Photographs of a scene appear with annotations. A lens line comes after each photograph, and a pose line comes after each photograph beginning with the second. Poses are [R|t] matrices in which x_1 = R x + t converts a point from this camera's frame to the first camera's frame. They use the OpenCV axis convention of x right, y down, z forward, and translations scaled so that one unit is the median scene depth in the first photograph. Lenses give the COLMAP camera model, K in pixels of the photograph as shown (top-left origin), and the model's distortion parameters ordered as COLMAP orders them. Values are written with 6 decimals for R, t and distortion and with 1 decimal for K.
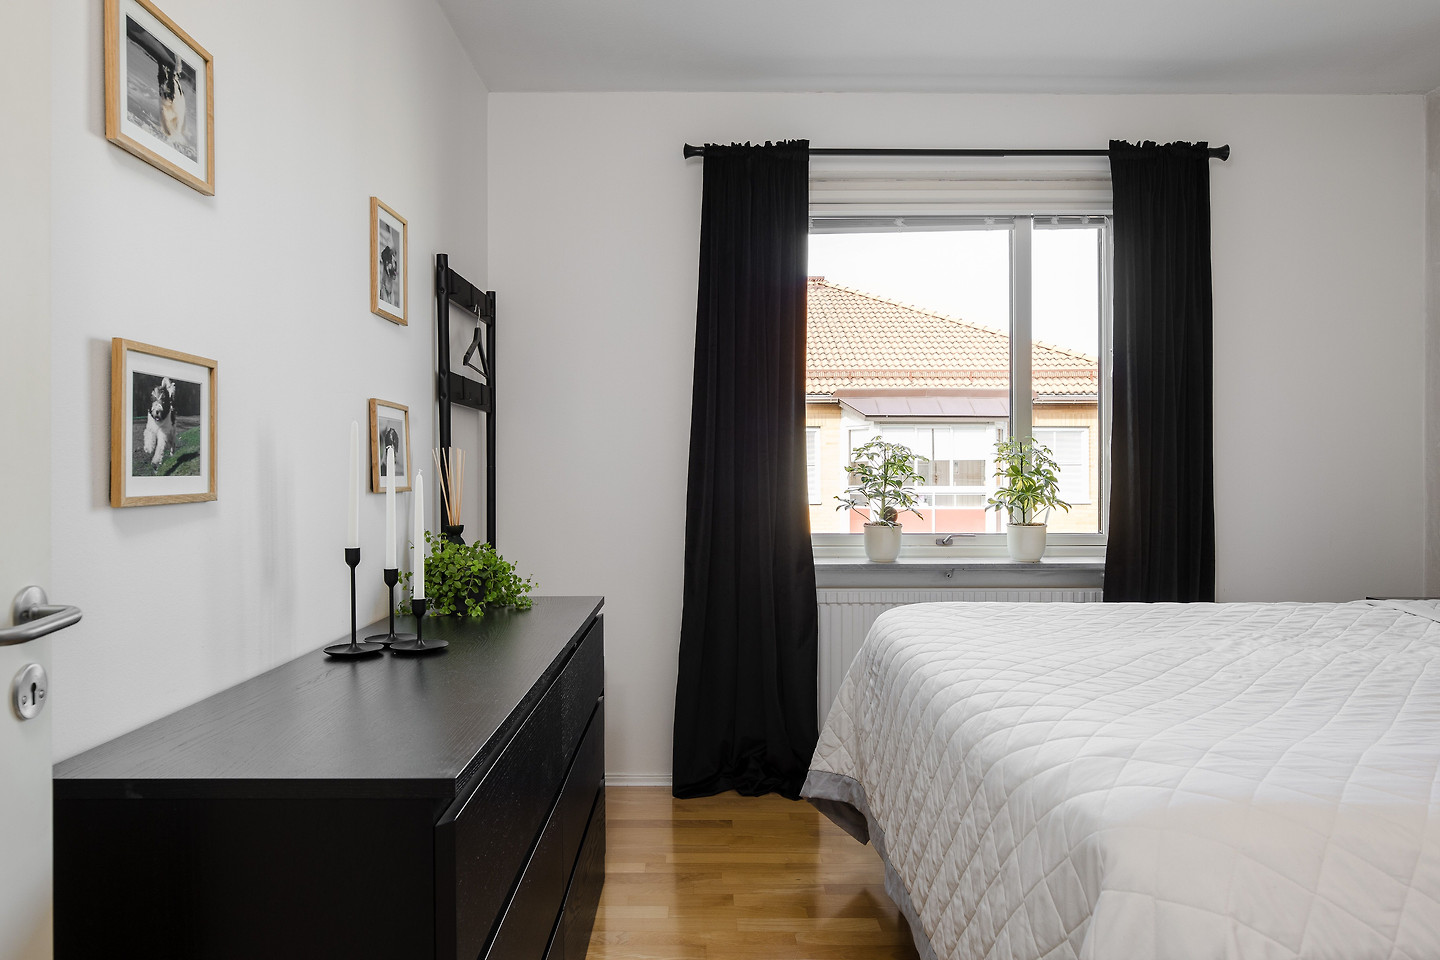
lens RADIAL K [[964.5, 0, 720.3], [0, 964.5, 468.0], [0, 0, 1]] dist [-0.009267, 0.001314]
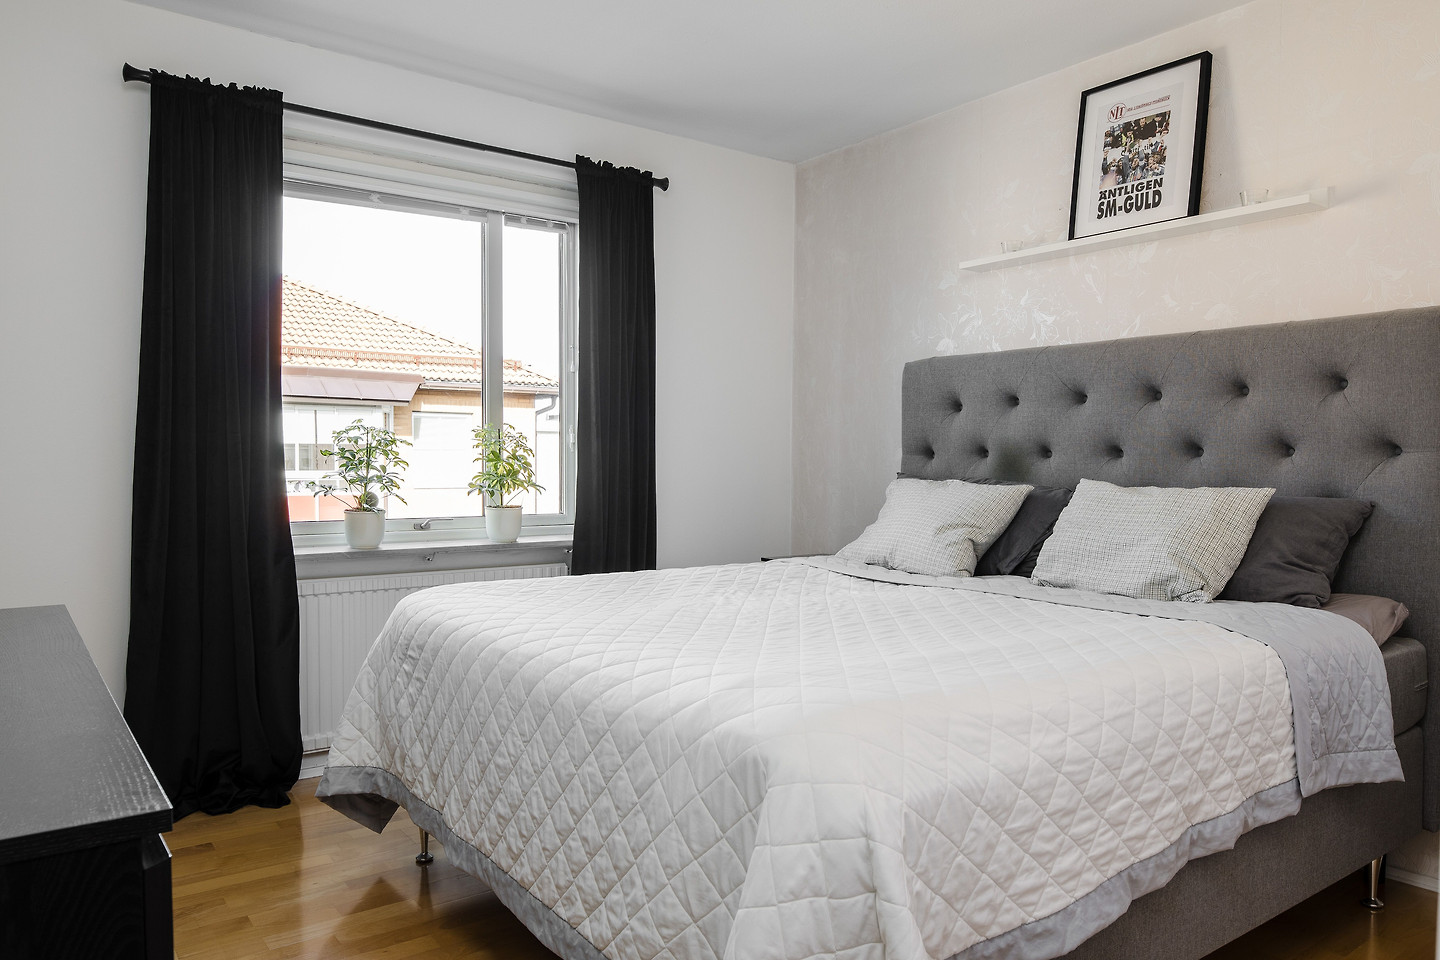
lens RADIAL K [[964.5, 0, 719.8], [0, 964.5, 490.8], [0, 0, 1]] dist [-0.009267, 0.001314]
pose [[0.807246, -0.013392, 0.590064, -0.118418], [-0.009953, 0.999292, 0.036295, 0.000104], [-0.590132, -0.035171, 0.806540, 0.006889]]
